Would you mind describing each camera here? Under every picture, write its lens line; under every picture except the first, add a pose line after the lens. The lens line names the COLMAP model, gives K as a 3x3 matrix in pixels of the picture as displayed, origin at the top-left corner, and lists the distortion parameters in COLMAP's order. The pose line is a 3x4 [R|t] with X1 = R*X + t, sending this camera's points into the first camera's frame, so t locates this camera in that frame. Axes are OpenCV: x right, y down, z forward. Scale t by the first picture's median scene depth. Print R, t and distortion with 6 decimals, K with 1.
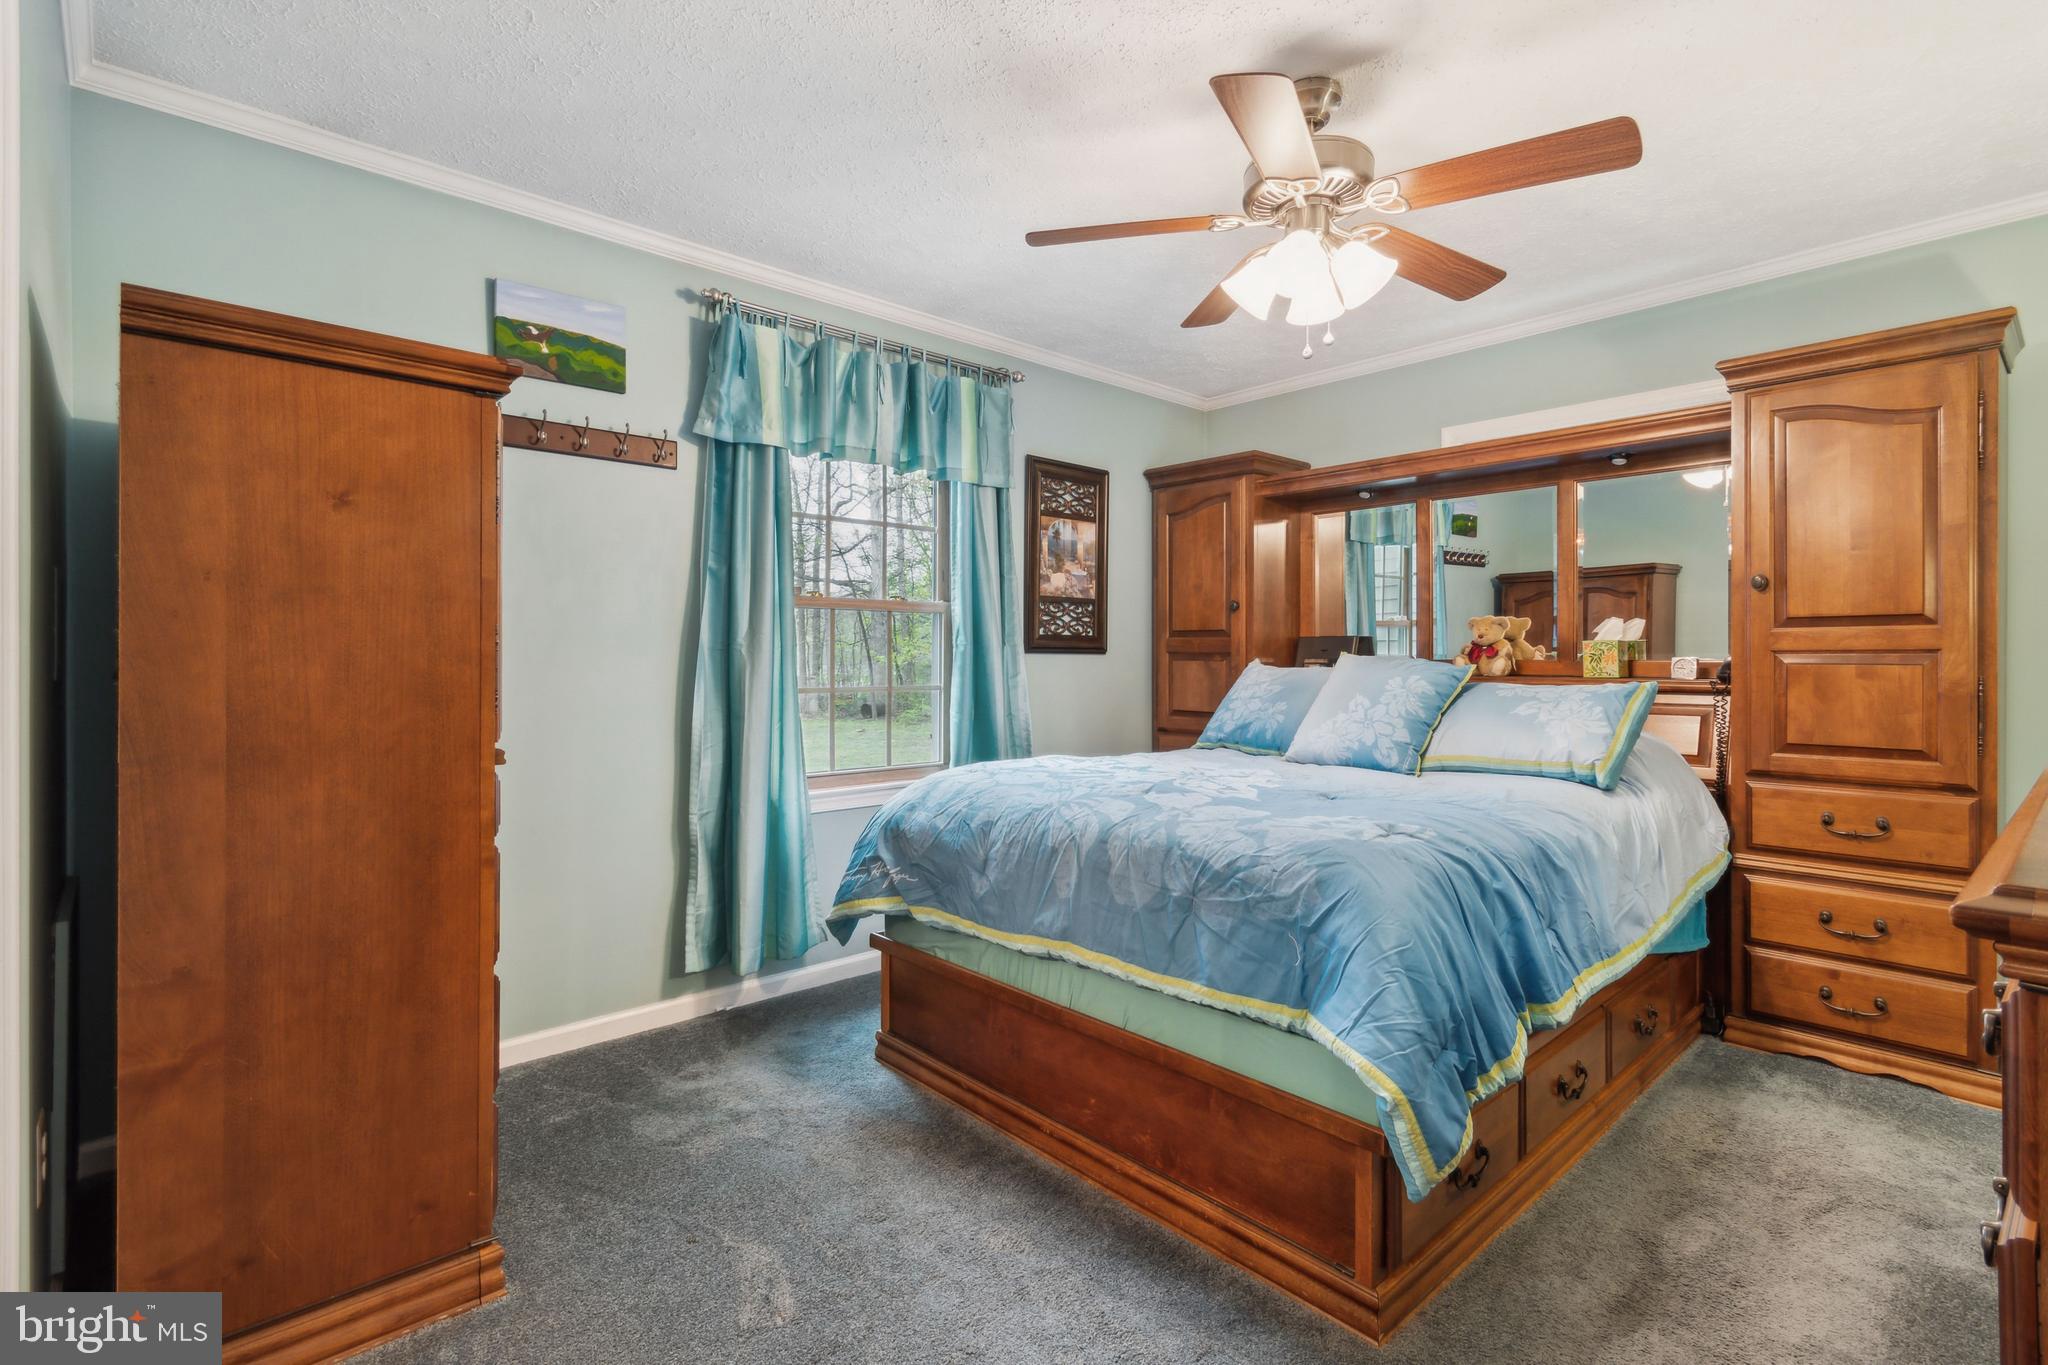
lens RADIAL K [[961.8, 0, 1006.4], [0, 961.8, 652.7], [0, 0, 1]] dist [0.008015, 0.000294]
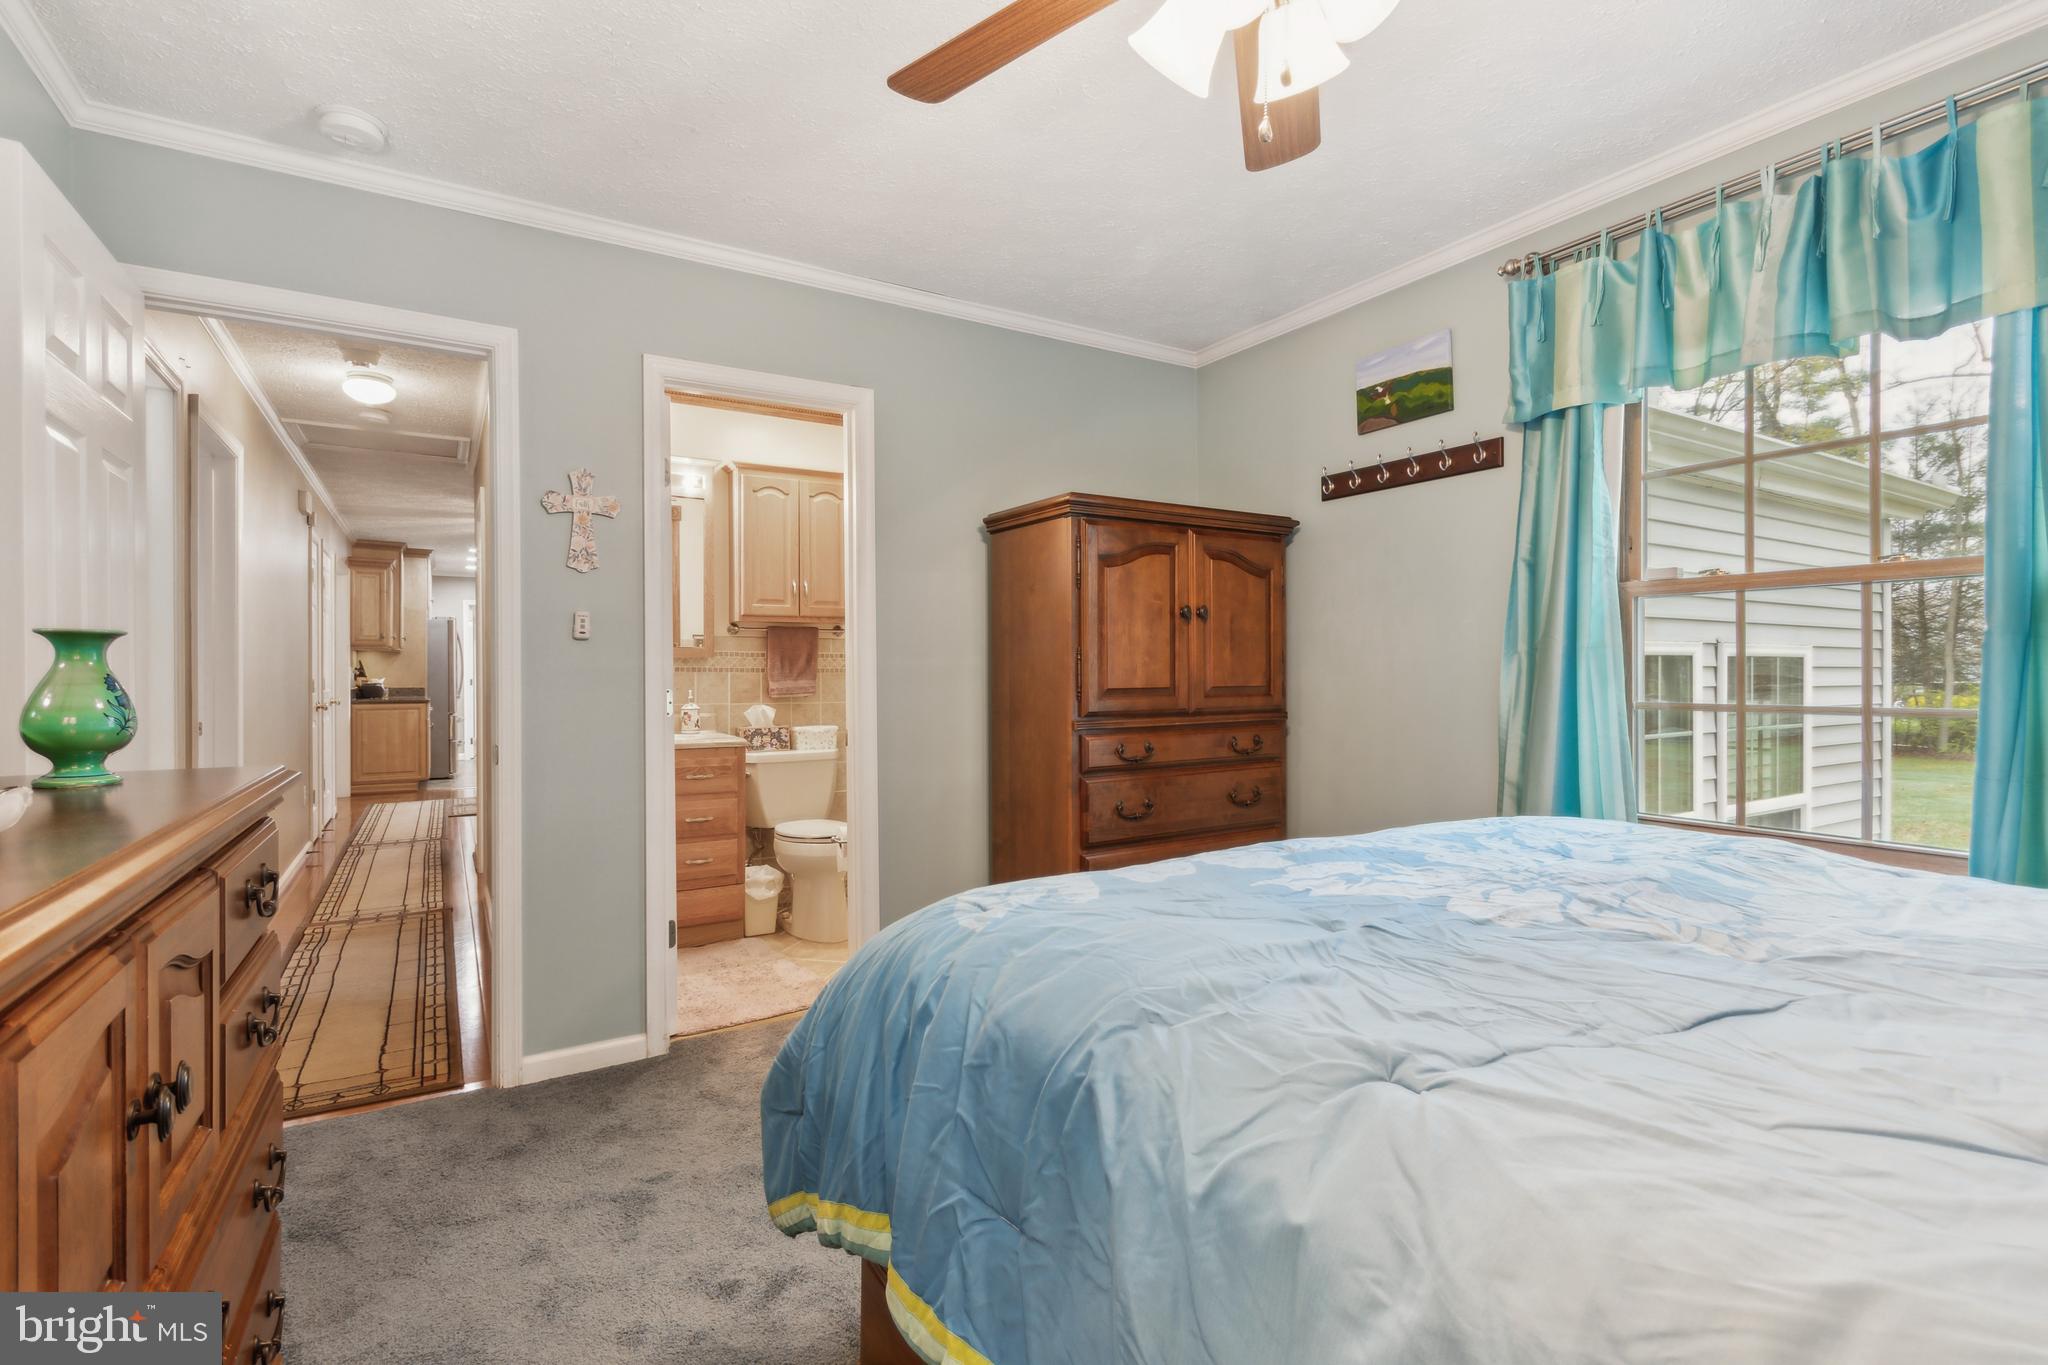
lens RADIAL K [[961.8, 0, 1022.5], [0, 961.8, 677.3], [0, 0, 1]] dist [0.008015, 0.000294]
pose [[-0.192686, 0.002824, -0.981256, 0.725242], [0.004916, 0.999986, 0.001912, 0.015072], [0.981248, -0.004456, -0.192697, 0.759287]]
